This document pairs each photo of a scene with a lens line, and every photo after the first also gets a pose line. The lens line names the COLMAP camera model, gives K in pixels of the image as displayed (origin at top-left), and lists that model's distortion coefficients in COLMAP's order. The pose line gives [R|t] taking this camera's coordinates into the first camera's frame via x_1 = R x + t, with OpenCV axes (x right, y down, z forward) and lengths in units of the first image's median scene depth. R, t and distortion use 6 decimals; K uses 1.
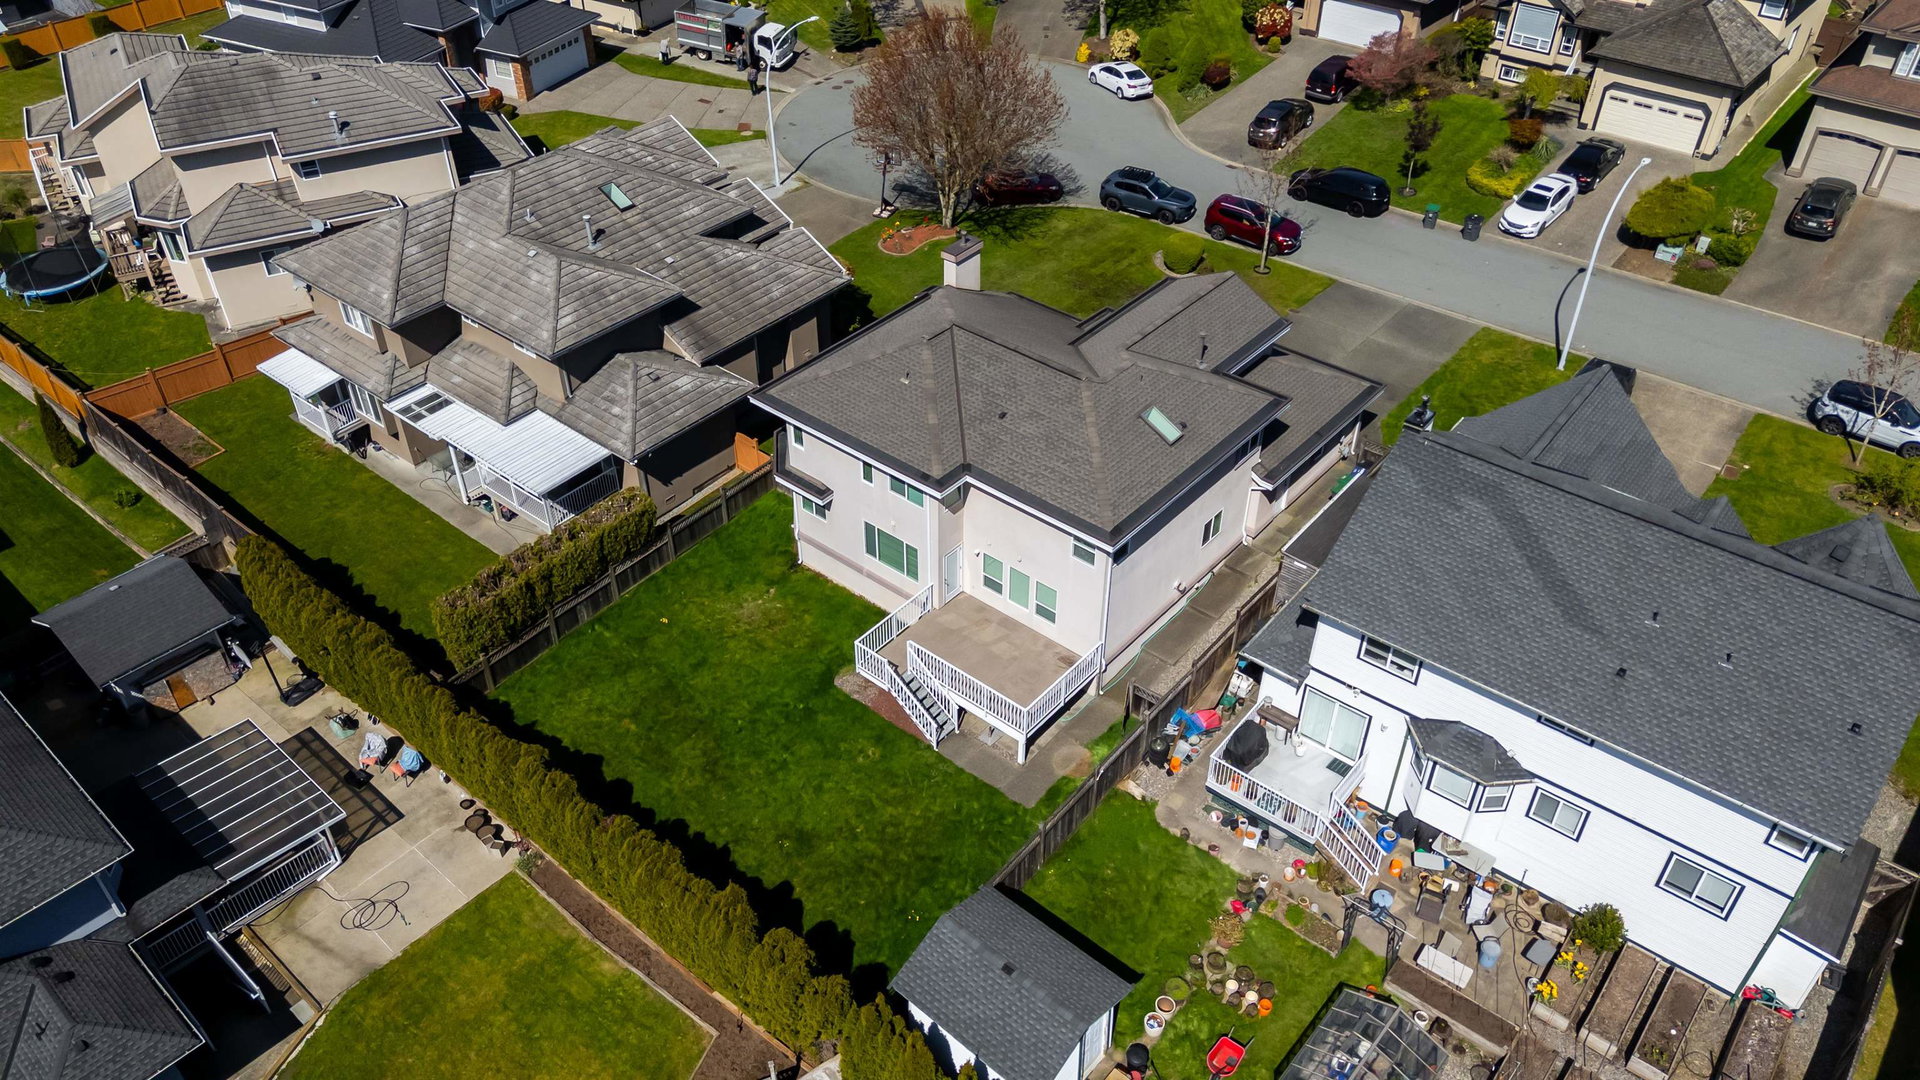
lens RADIAL K [[1400.7, 0, 962.7], [0, 1400.7, 542.2], [0, 0, 1]] dist [0.097885, -0.109368]
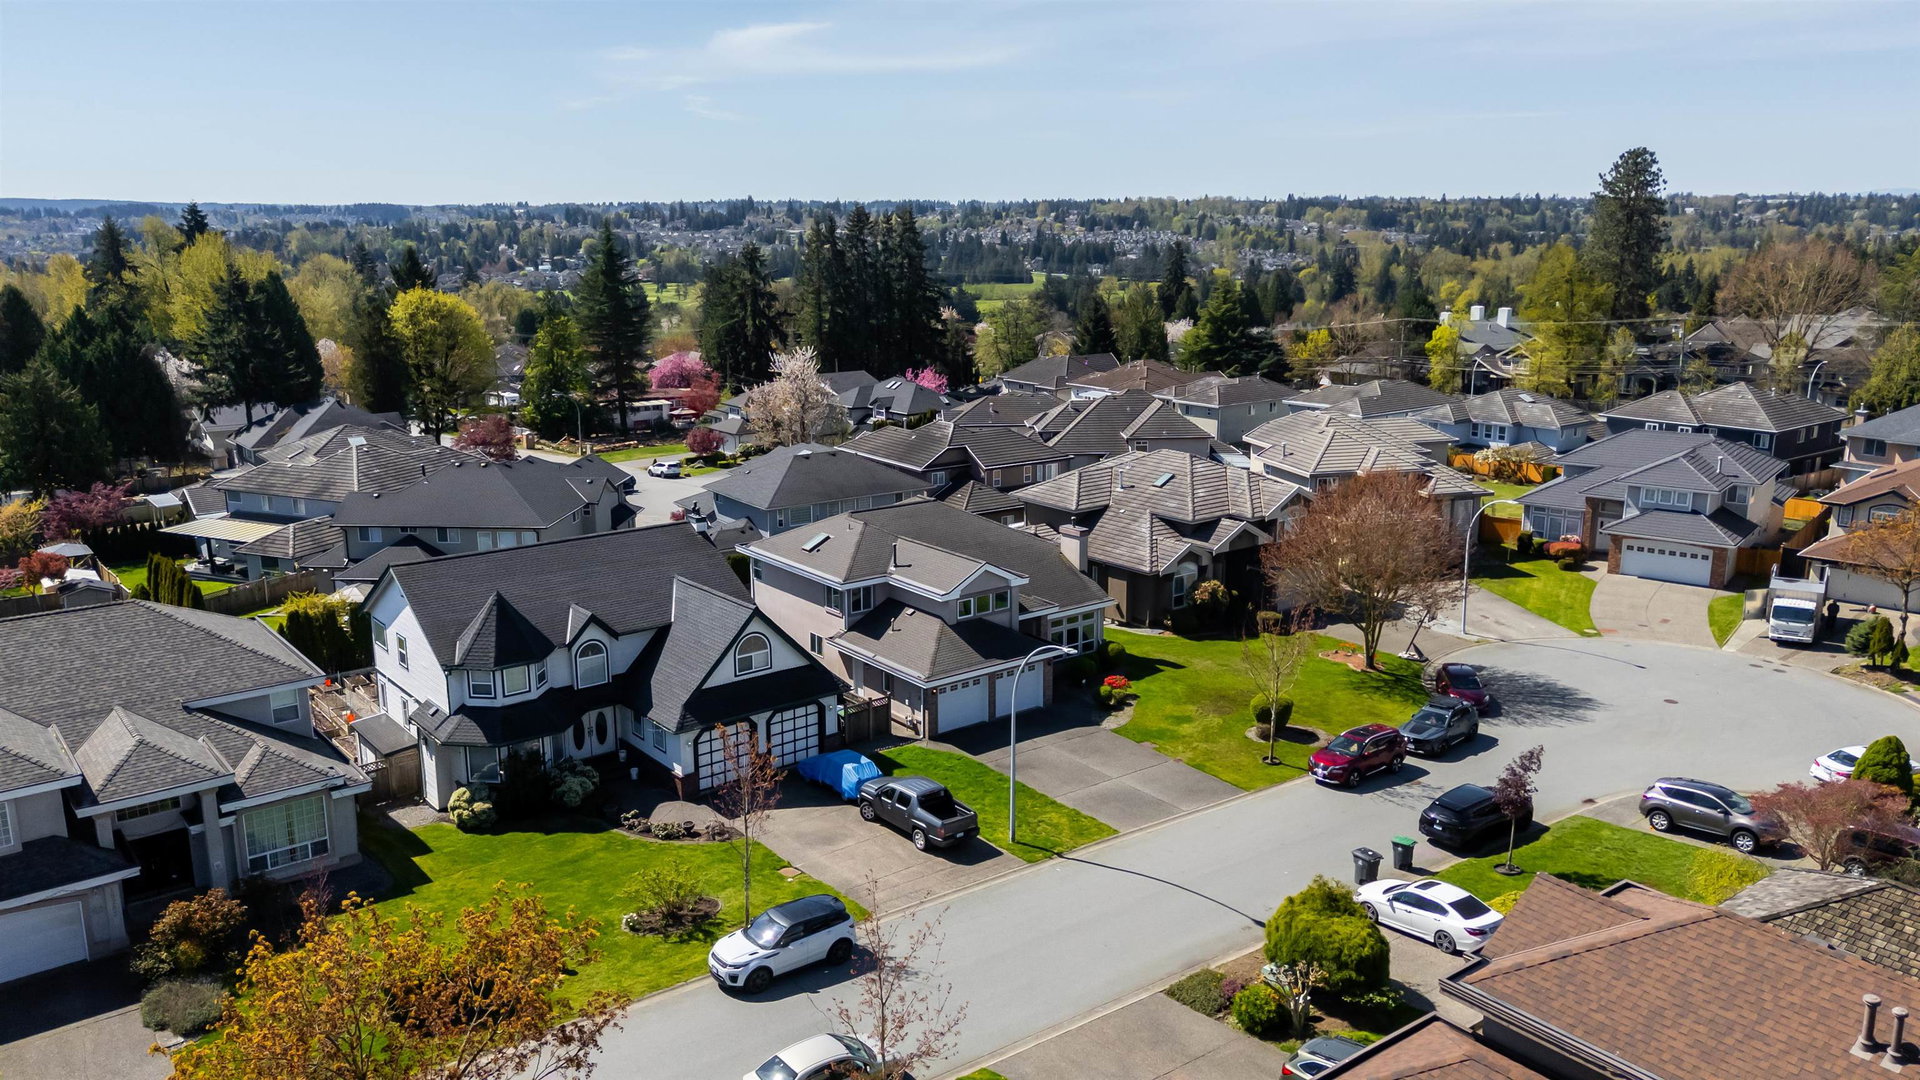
lens RADIAL K [[1400.7, 0, 962.7], [0, 1400.7, 542.2], [0, 0, 1]] dist [0.097885, -0.109368]
pose [[-0.219497, 0.218631, -0.950800, 1.496775], [-0.611969, 0.728143, 0.308709, -0.625554], [0.759812, 0.649621, -0.026030, 1.077808]]
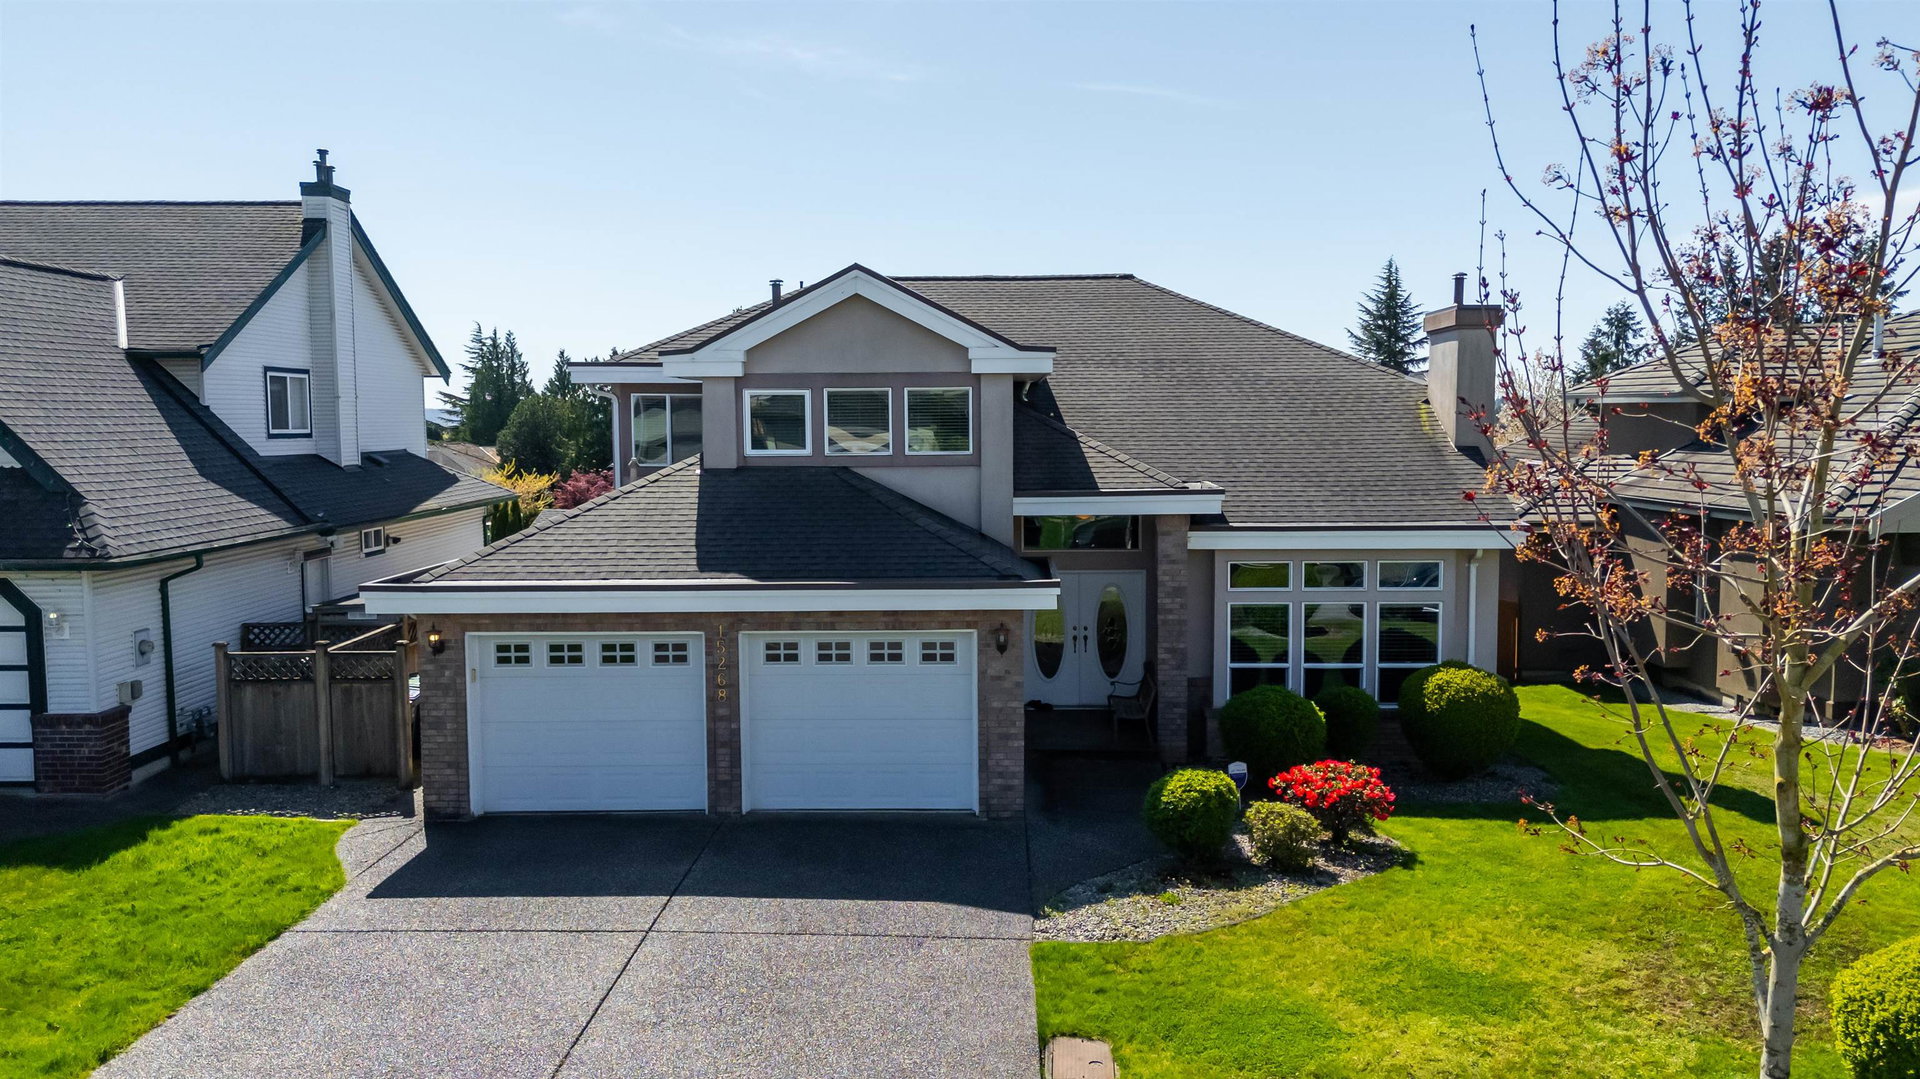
lens RADIAL K [[1421.1, 0, 969.4], [0, 1421.1, 550.6], [0, 0, 1]] dist [0.074887, -0.099266]
pose [[-0.780420, 0.059631, -0.622406, 0.430604], [-0.391576, 0.729444, 0.560873, -0.381294], [0.487456, 0.681436, -0.545923, 1.355563]]
